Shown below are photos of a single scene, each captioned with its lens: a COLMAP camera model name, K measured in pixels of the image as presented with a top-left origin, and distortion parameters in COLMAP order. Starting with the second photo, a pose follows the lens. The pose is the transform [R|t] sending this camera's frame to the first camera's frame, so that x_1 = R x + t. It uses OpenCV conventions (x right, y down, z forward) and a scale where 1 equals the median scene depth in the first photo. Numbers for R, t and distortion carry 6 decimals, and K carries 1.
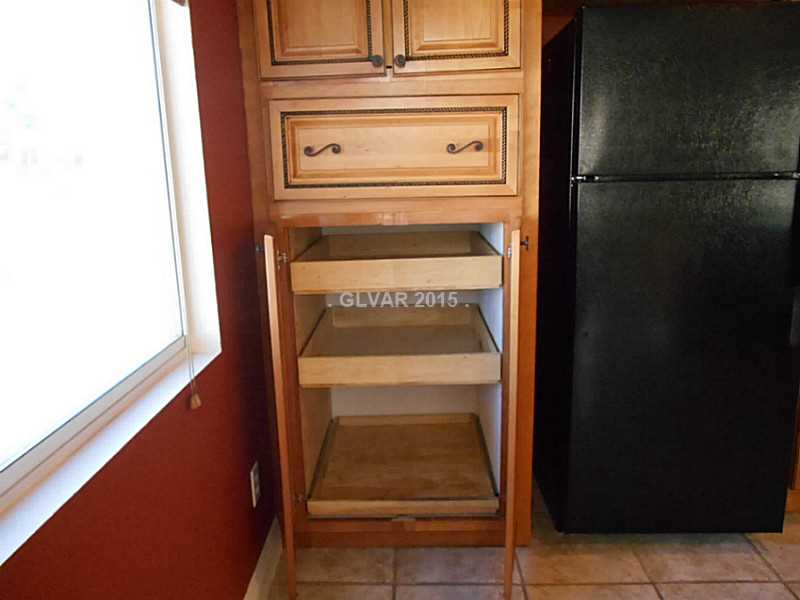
lens RADIAL K [[617.5, 0, 400.0], [0, 617.5, 300.0], [0, 0, 1]] dist [-0.007506, -0.001267]
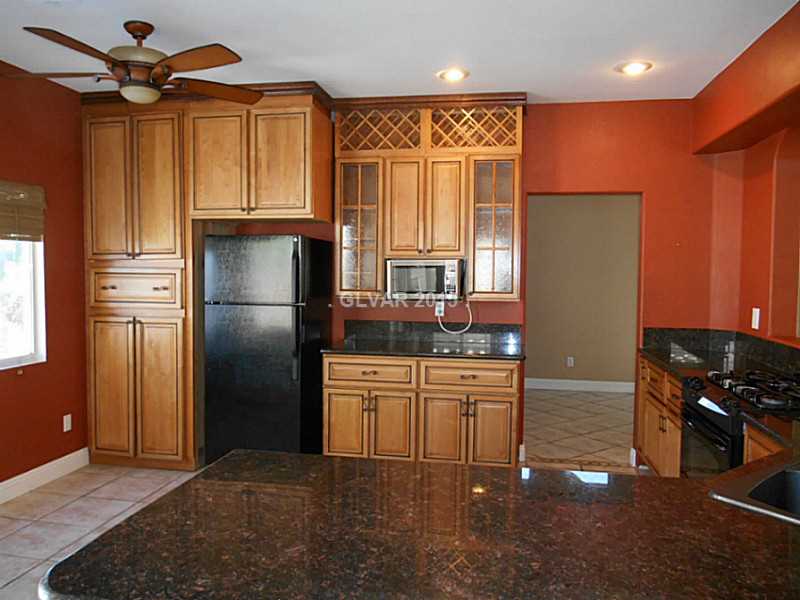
lens RADIAL K [[617.5, 0, 400.0], [0, 617.5, 300.0], [0, 0, 1]] dist [-0.007506, -0.001267]
pose [[0.987471, 0.039005, -0.152906, 1.431529], [-0.064368, 0.984255, -0.164620, 0.140256], [0.144077, 0.172400, 0.974433, -1.253339]]
